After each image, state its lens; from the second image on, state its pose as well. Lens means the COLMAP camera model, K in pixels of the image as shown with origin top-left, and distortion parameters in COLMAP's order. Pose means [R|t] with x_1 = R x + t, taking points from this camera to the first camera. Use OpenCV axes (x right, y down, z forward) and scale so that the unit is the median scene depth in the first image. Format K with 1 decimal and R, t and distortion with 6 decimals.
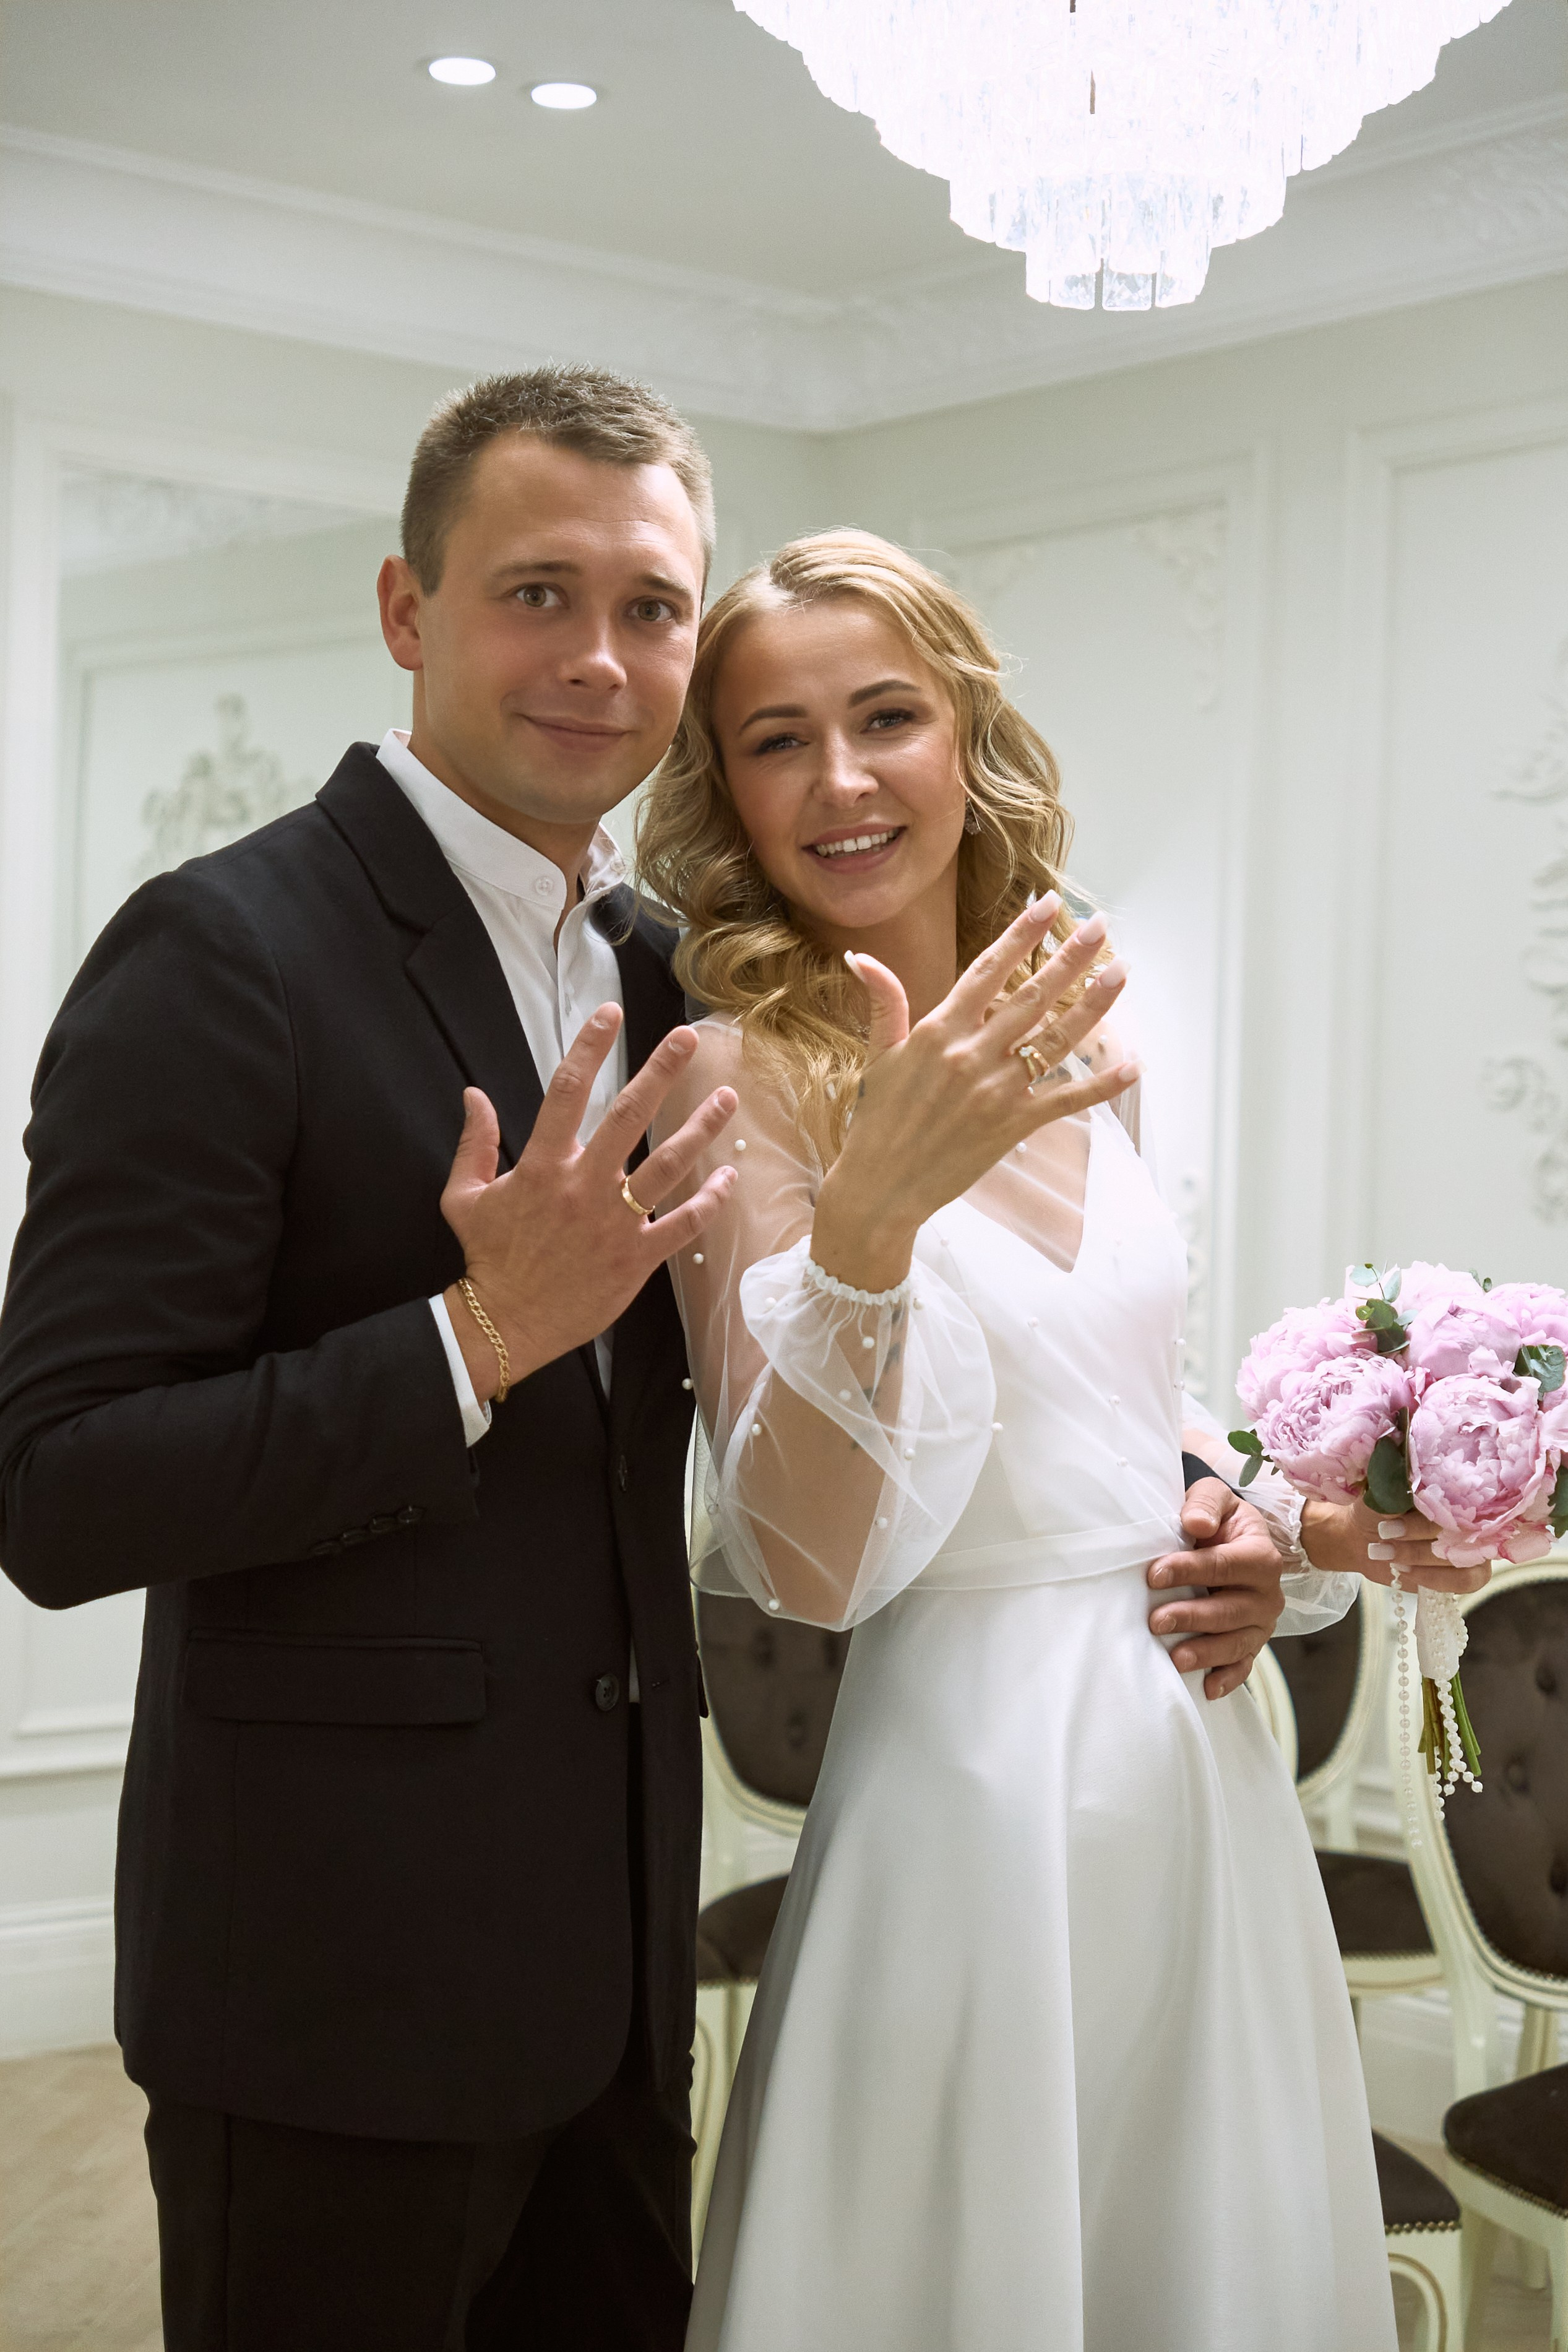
lens RADIAL K [[3610.4, 0, 779.3], [0, 3610.4, 1192.8], [0, 0, 1]] dist [0.035261, 0.000000]
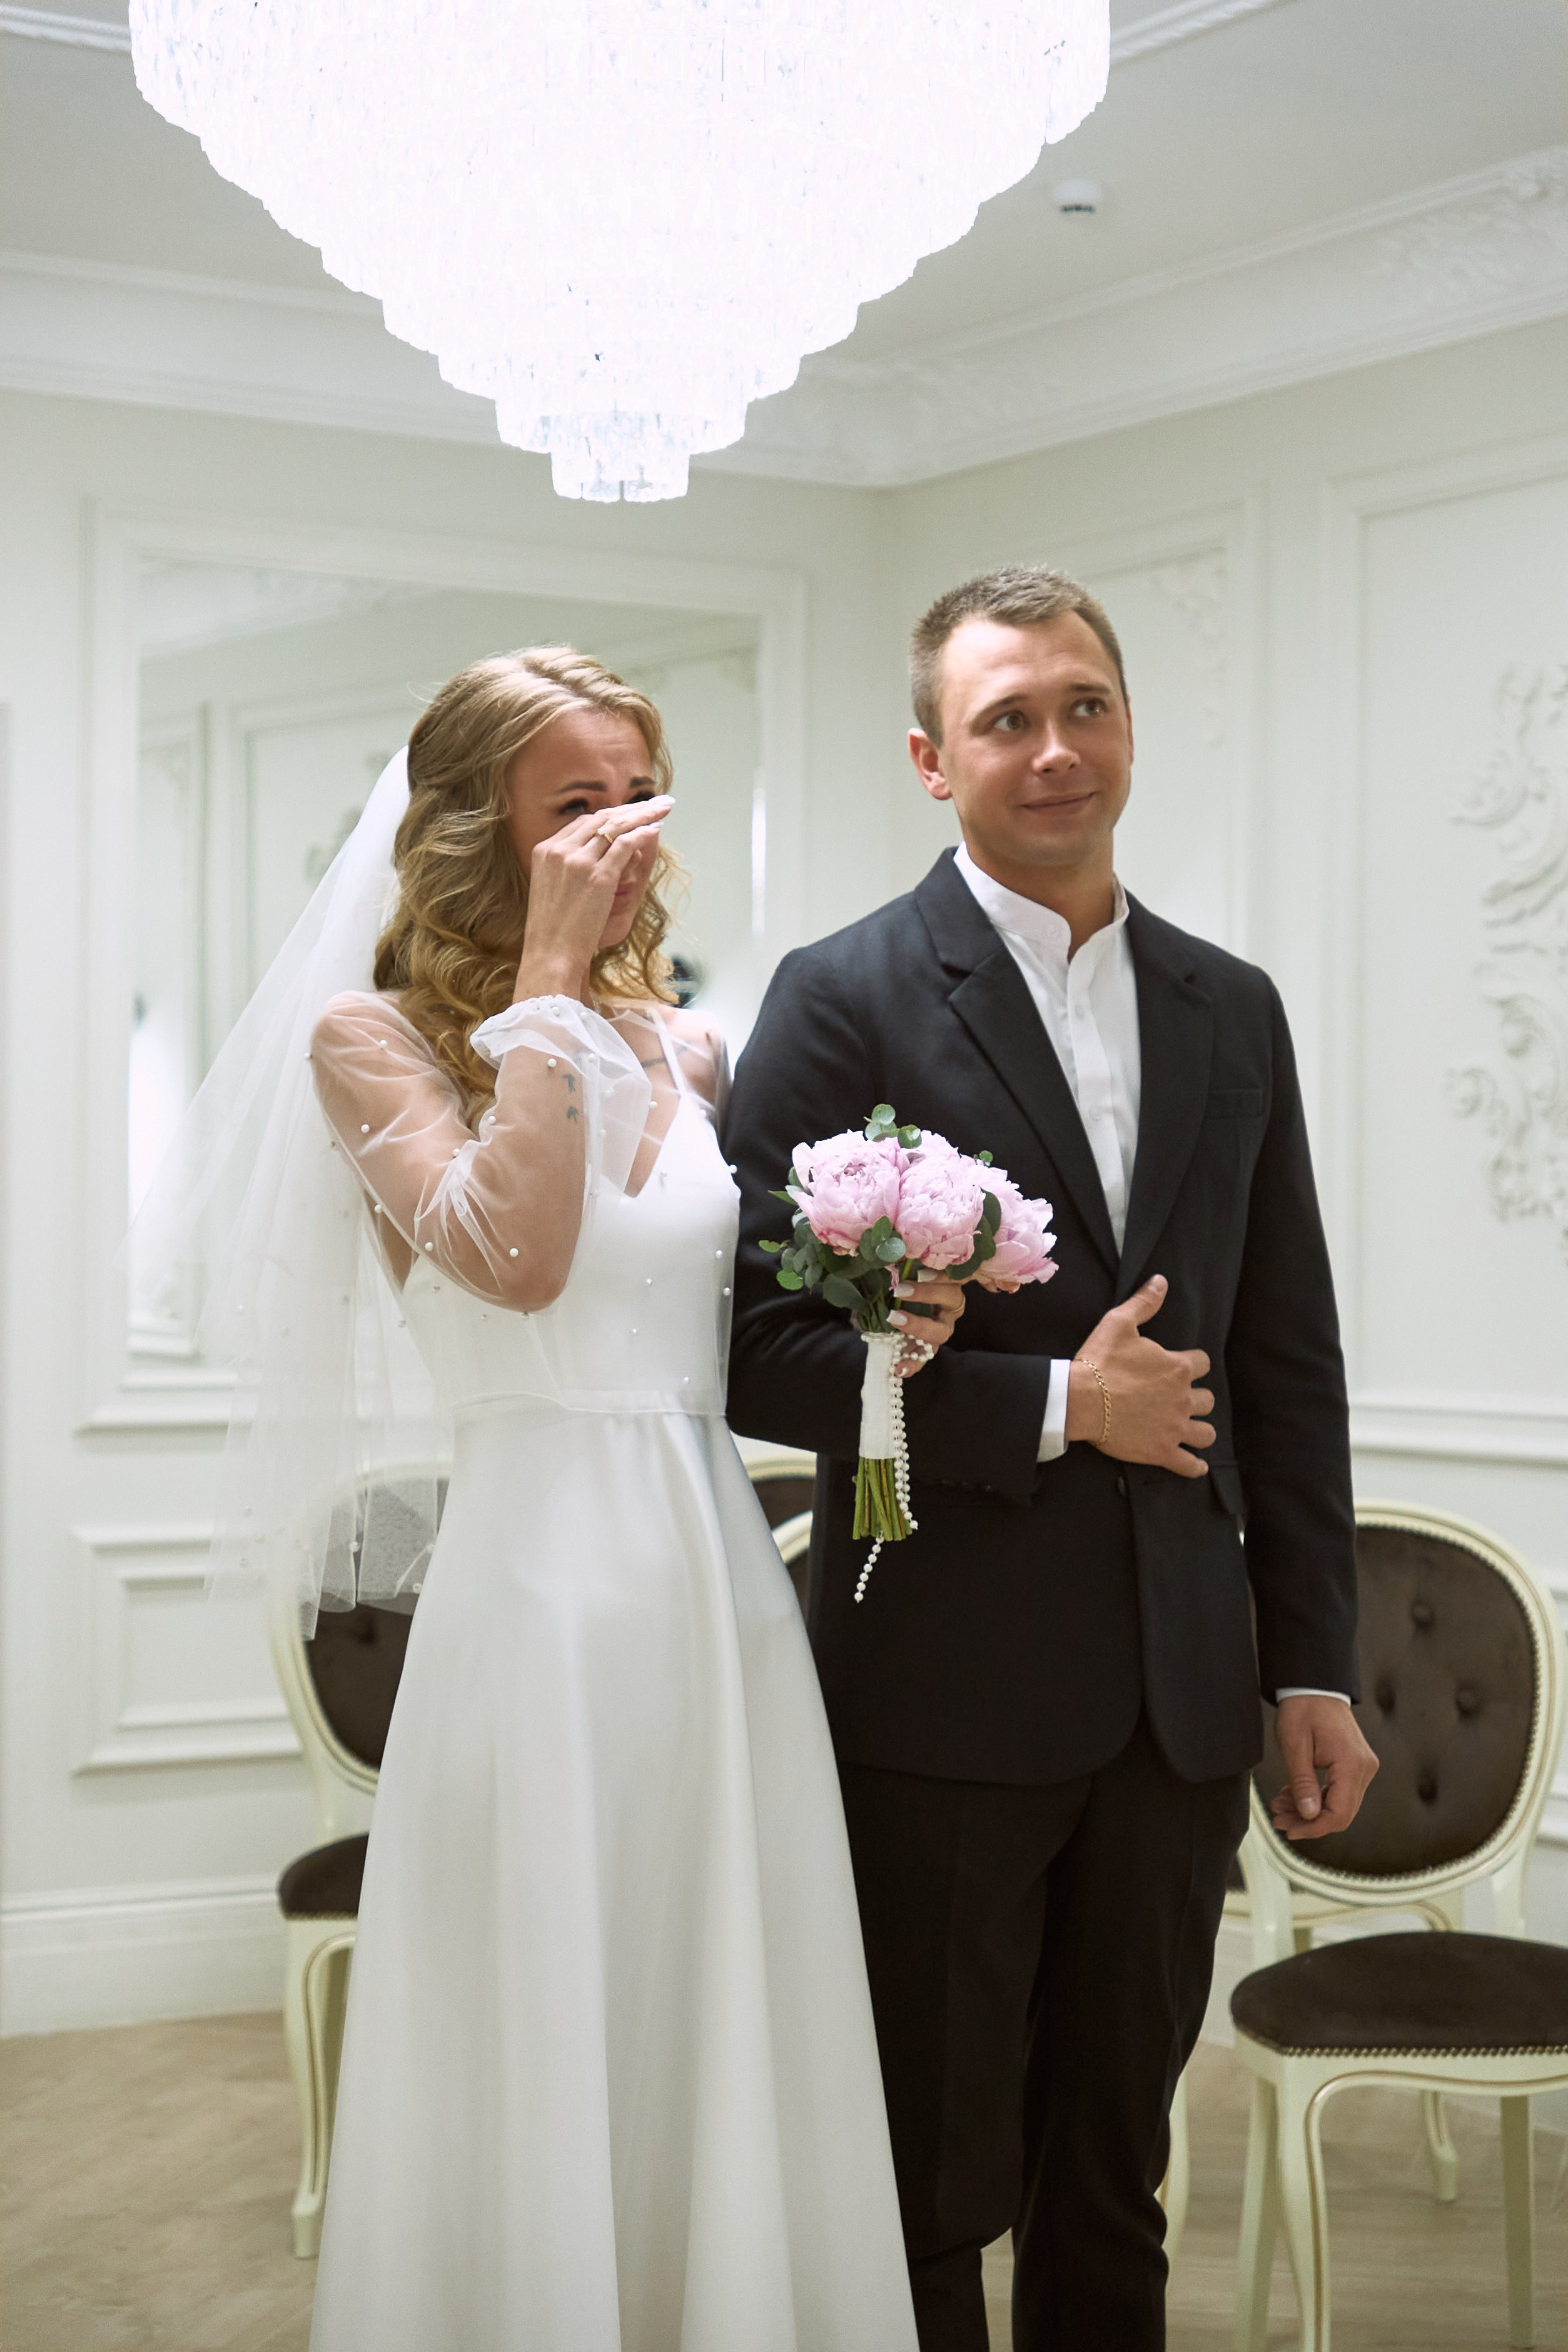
lens RADIAL K [[4022.7, 0, 782.5], [0, 4022.7, 1186.4], [0, 0, 1]] dist [-0.062017, 0.000000]
pose [[0.994520, -0.021746, -0.102263, 0.121781], [0.019818, 0.999607, -0.019831, 0.016666], [0.102654, 0.017696, 0.994560, -0.188803]]
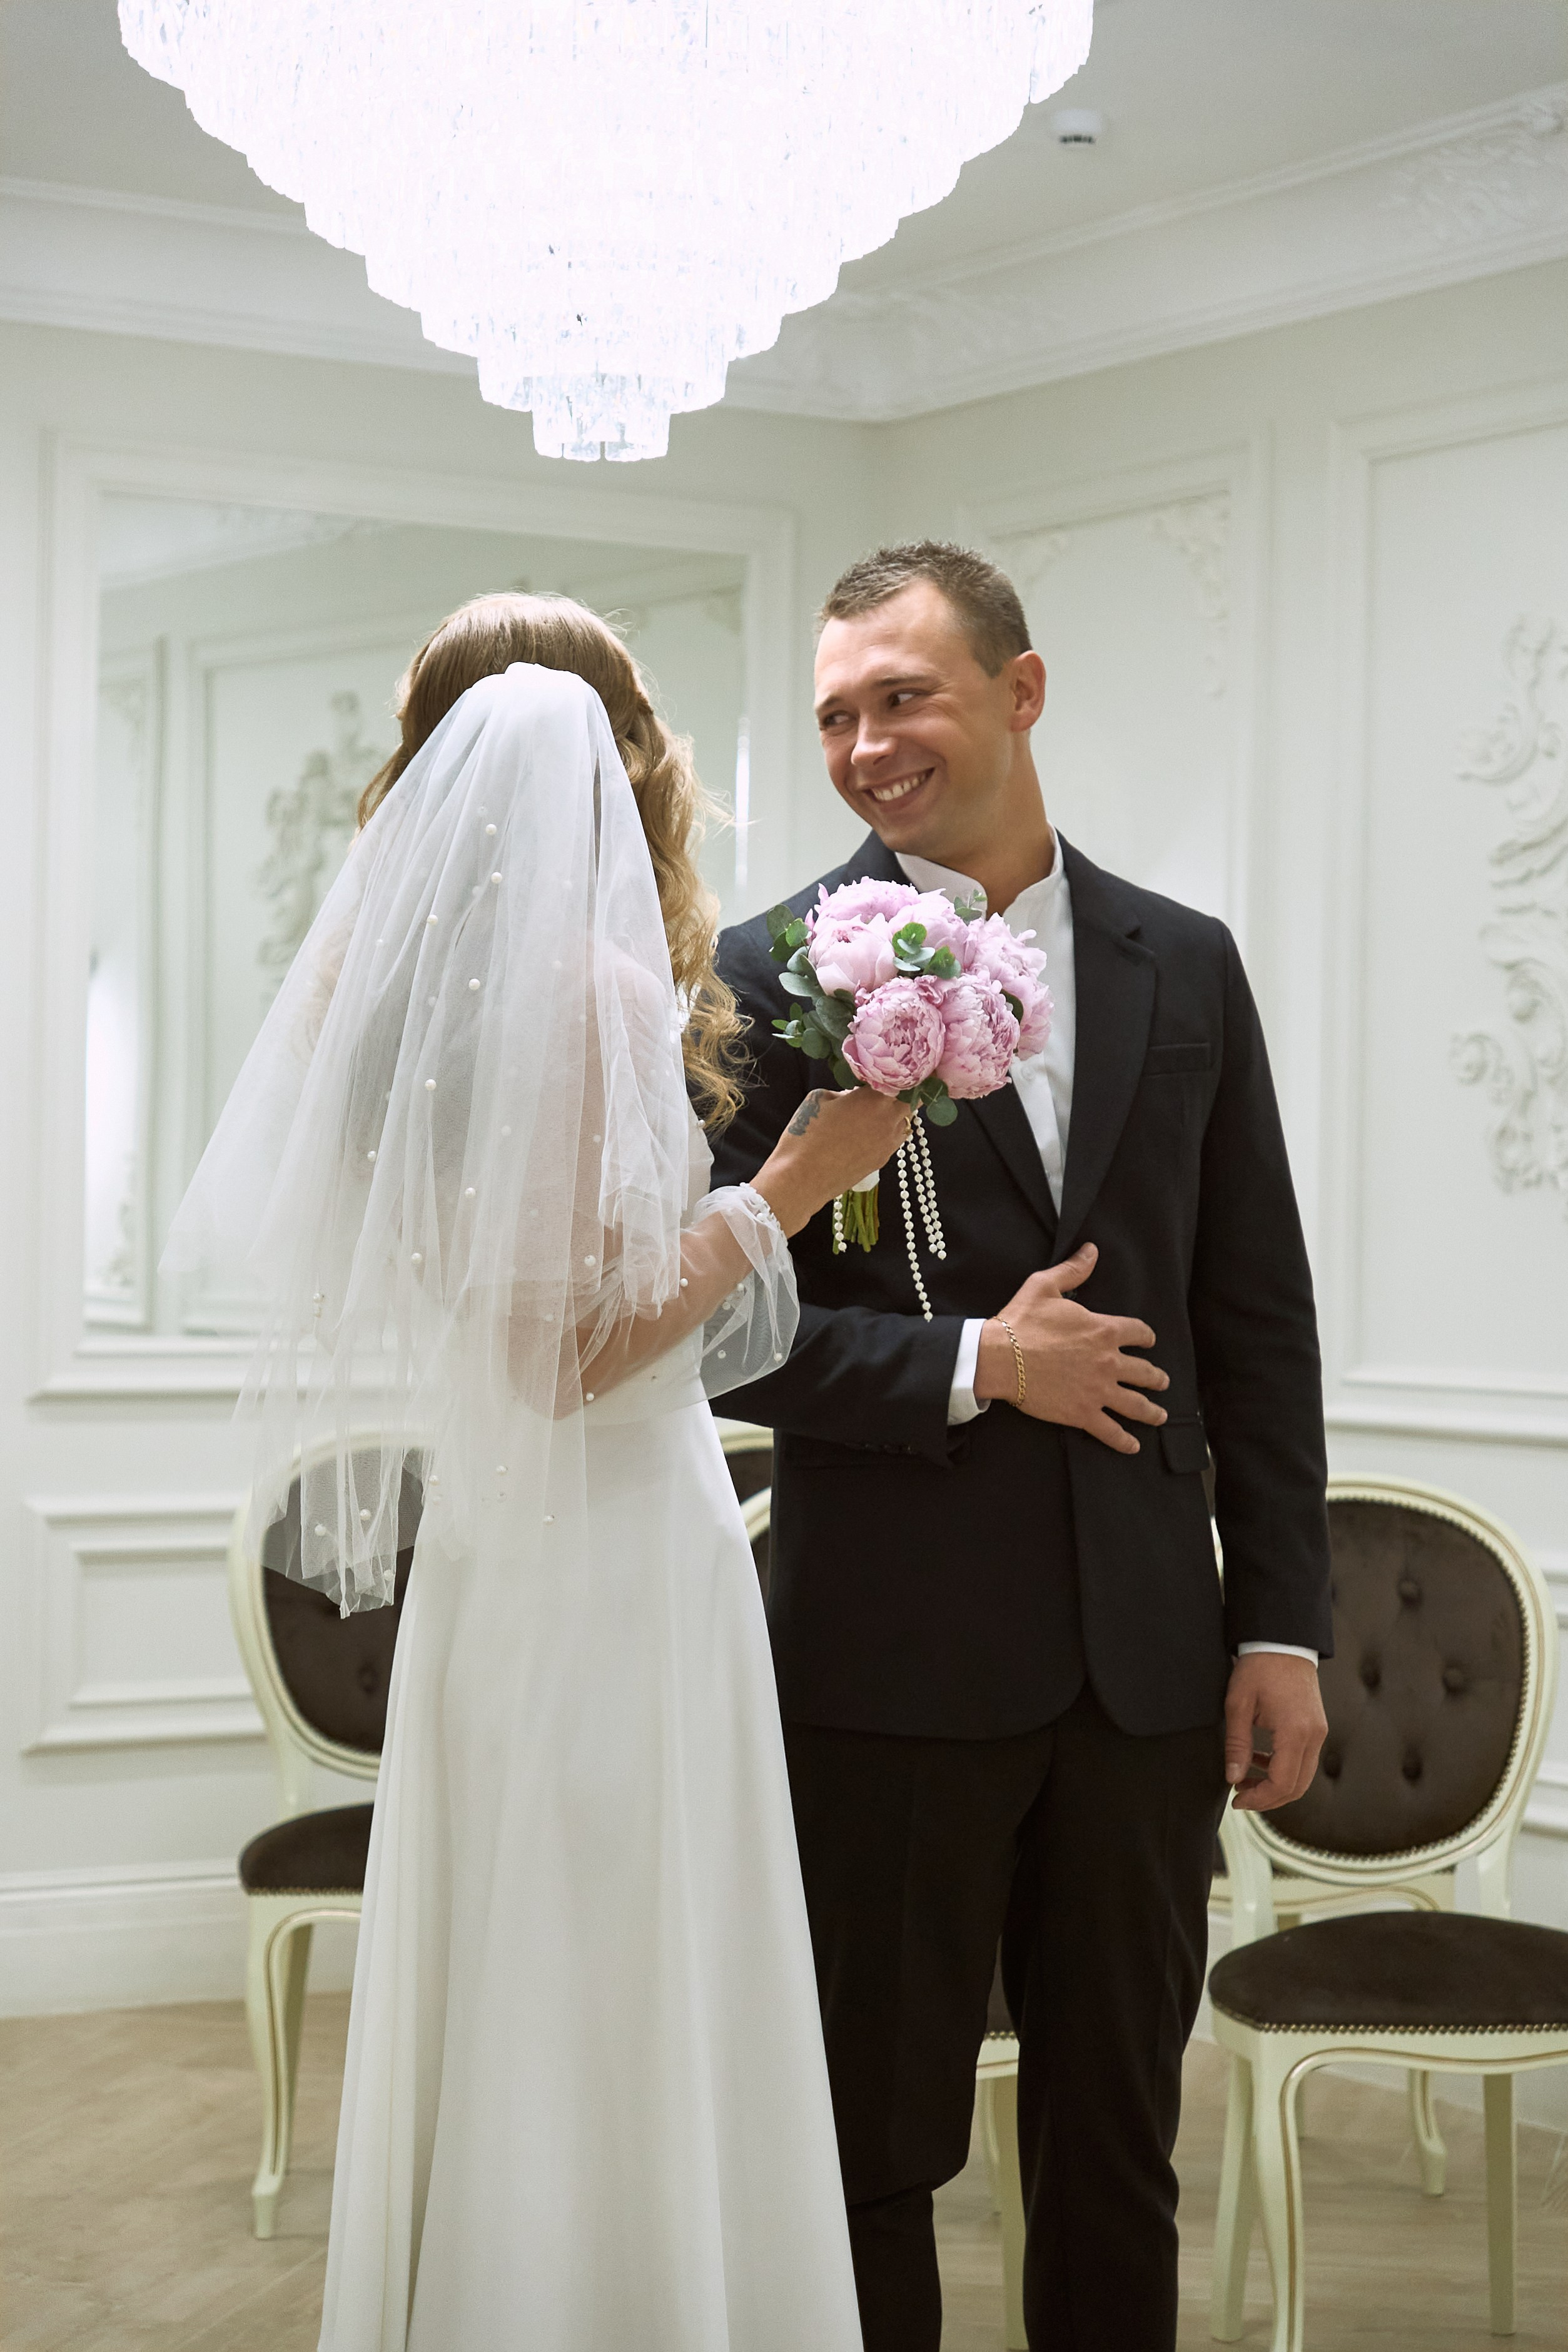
lens RADIAL K [[4336.4, 0, 756.1], [0, 4336.4, 1230.4], [0, 0, 1]] dist [-0.058672, 0.000000]
pose [[0.994333, -0.011489, -0.105687, 0.128955], [0.011273, 0.999933, -0.002638, 0.019318], [0.105710, 0.001432, 0.994396, -0.239159]]
